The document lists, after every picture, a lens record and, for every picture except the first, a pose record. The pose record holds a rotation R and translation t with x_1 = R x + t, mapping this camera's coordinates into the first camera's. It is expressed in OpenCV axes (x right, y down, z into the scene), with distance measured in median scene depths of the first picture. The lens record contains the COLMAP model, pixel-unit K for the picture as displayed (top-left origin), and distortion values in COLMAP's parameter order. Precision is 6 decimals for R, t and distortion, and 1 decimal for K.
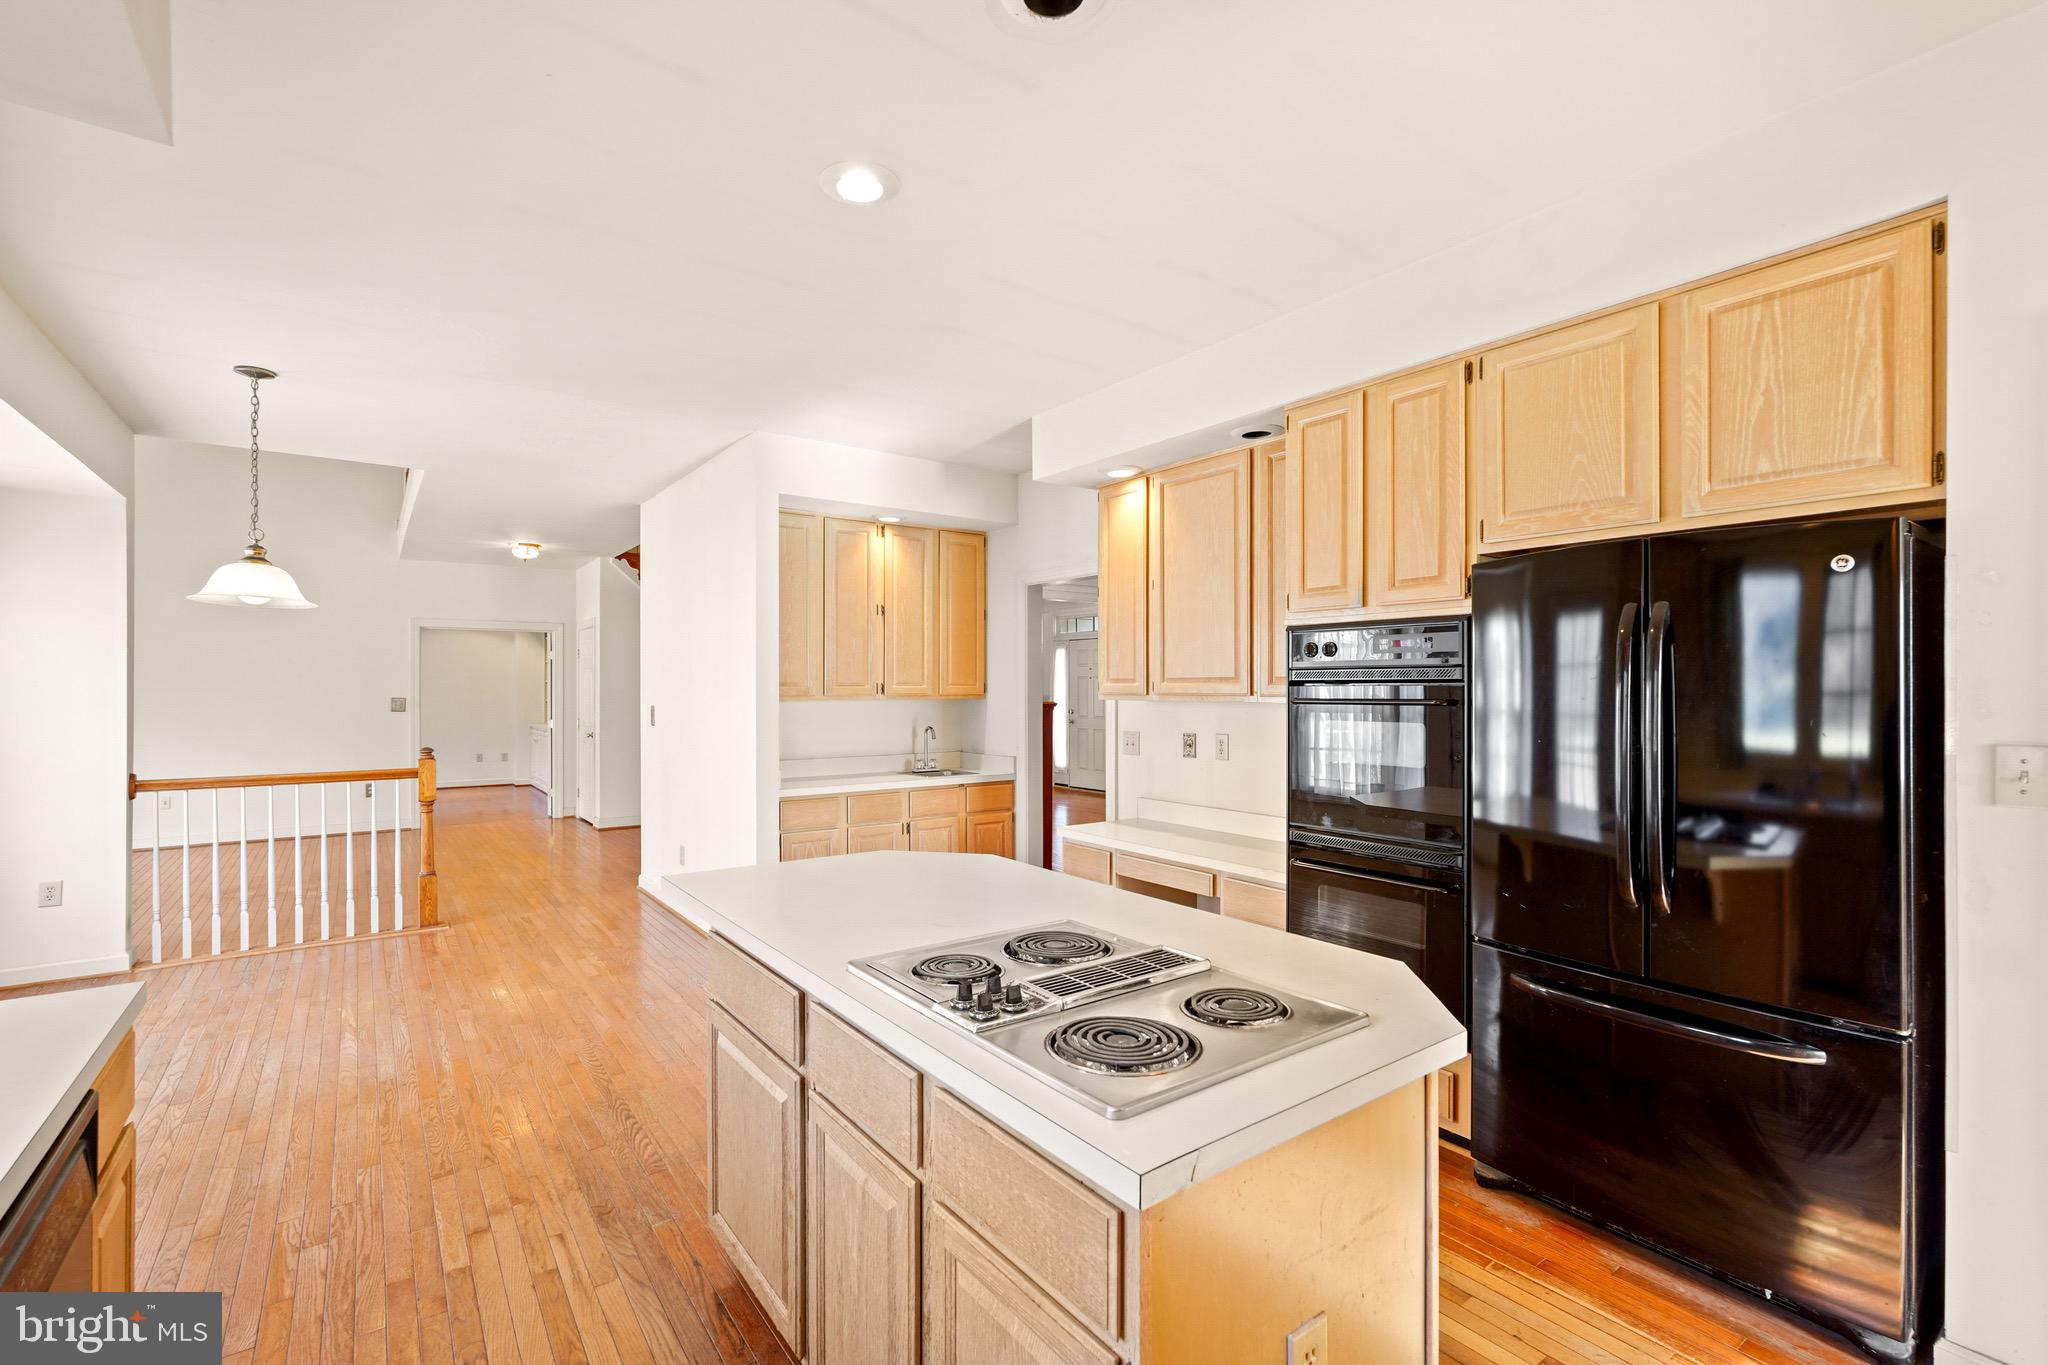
lens RADIAL K [[907.0, 0, 1024.5], [0, 907.0, 680.5], [0, 0, 1]] dist [0.001666, 0.000273]
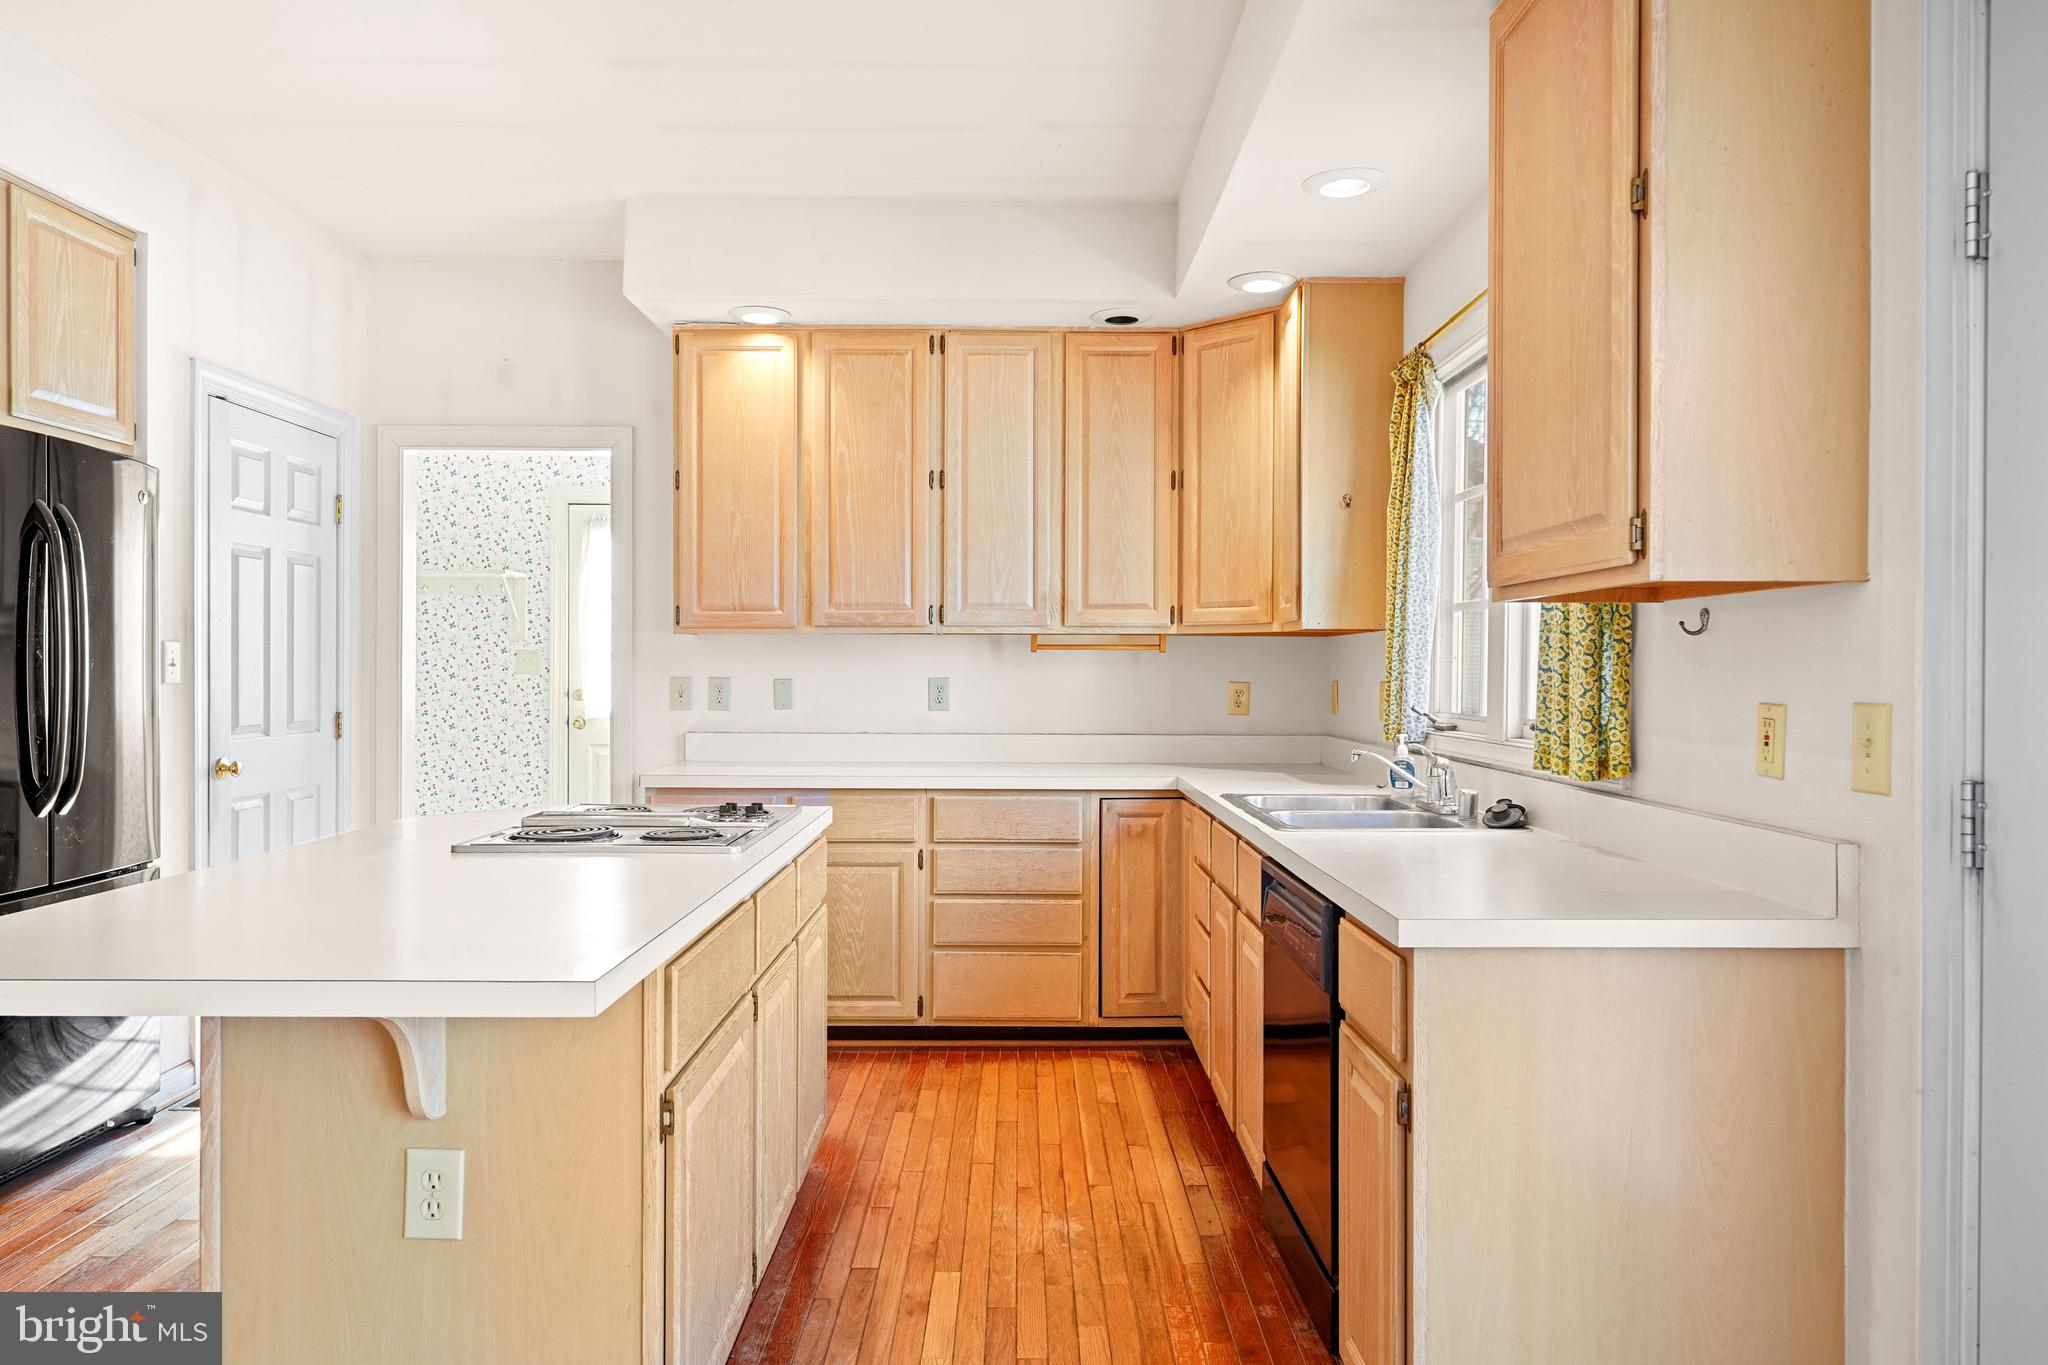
lens RADIAL K [[1342.5, 0, 1019.1], [0, 1342.5, 675.7], [0, 0, 1]] dist [-0.000849, -0.003969]
pose [[-0.809307, -0.003450, 0.587376, -0.881294], [-0.005073, 0.999987, -0.001116, 0.085345], [-0.587364, -0.003883, -0.809313, 1.358059]]
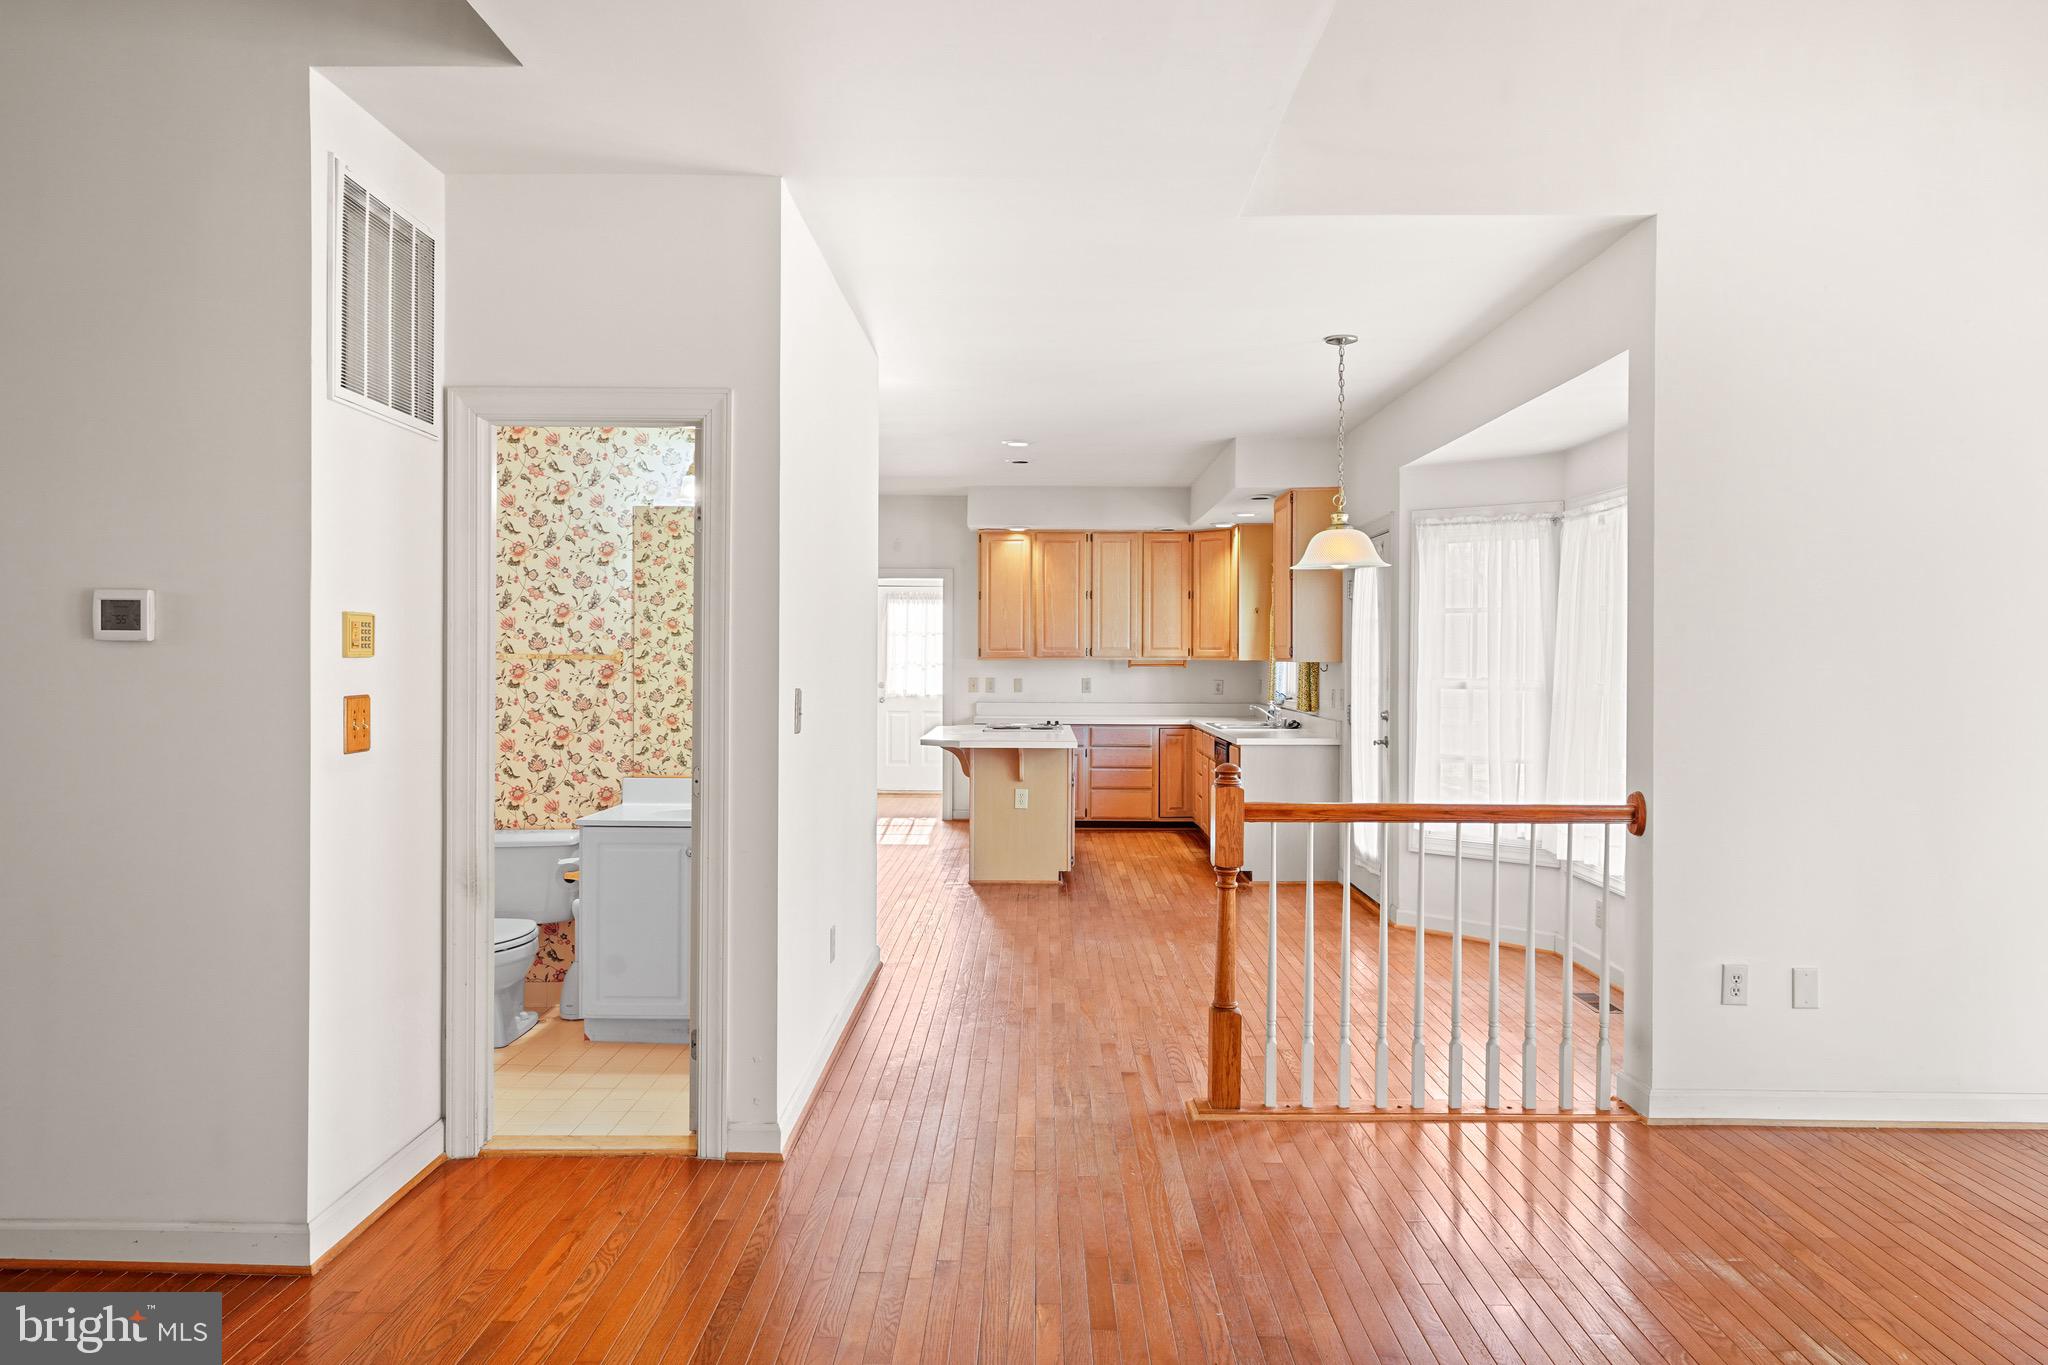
lens RADIAL K [[1354.3, 0, 1036.1], [0, 1354.3, 662.1], [0, 0, 1]] dist [-0.000406, 0.000592]
pose [[-0.806790, -0.003770, 0.590826, -2.168721], [-0.005273, 0.999986, -0.000820, 0.037019], [-0.590814, -0.003777, -0.806799, 3.586943]]
